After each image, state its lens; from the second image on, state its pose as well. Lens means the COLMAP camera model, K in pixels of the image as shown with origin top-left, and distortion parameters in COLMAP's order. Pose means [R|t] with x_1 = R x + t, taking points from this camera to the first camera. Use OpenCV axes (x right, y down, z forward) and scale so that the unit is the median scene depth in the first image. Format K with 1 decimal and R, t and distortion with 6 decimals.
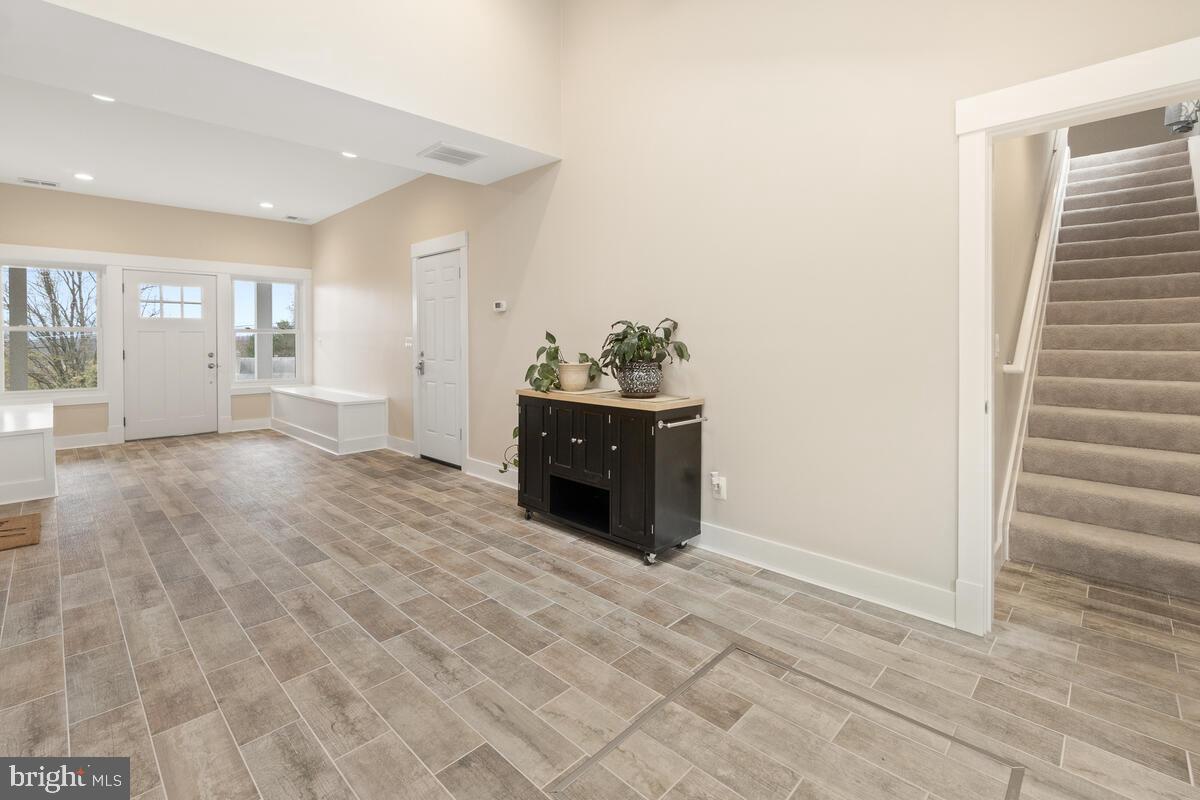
lens RADIAL K [[534.7, 0, 592.2], [0, 534.7, 399.2], [0, 0, 1]] dist [0.002507, 0.000572]
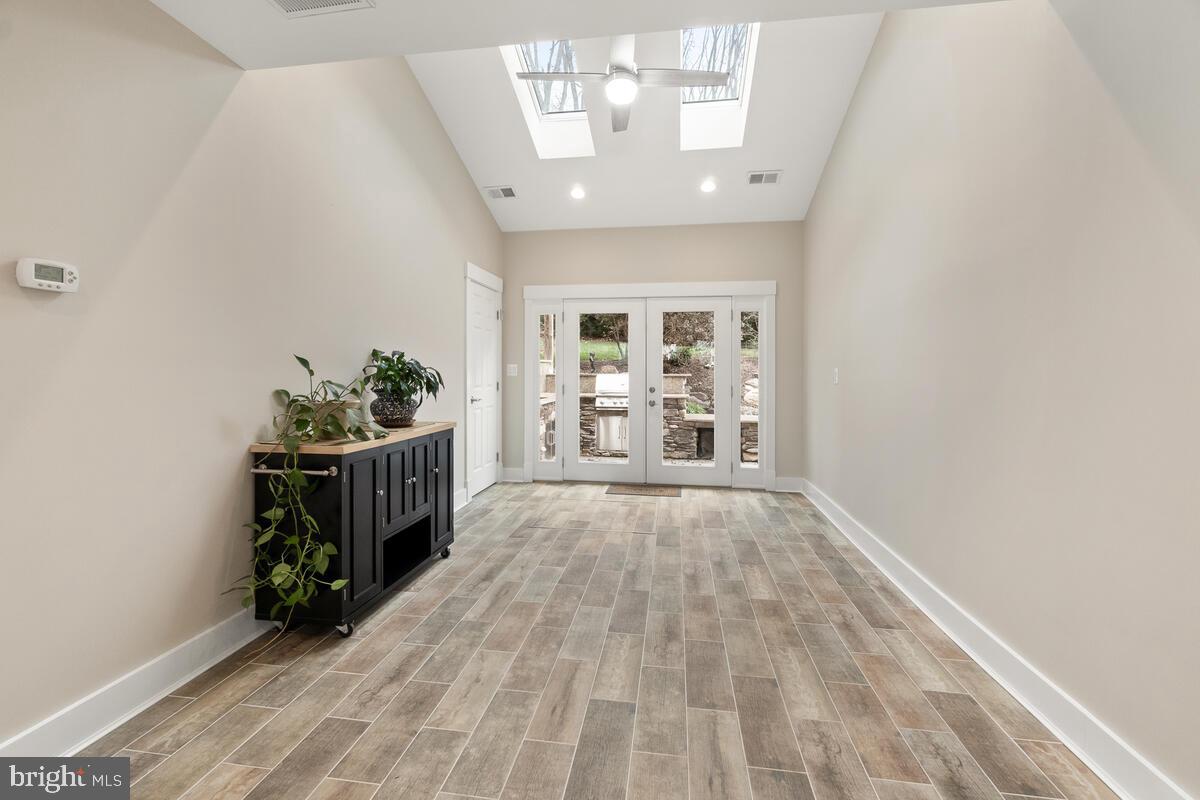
lens RADIAL K [[534.7, 0, 596.9], [0, 534.7, 392.6], [0, 0, 1]] dist [0.002507, 0.000572]
pose [[-0.593109, -0.032851, 0.804452, -1.195628], [0.086125, 0.990845, 0.103961, -0.175245], [-0.800502, 0.130944, -0.584850, 1.568530]]
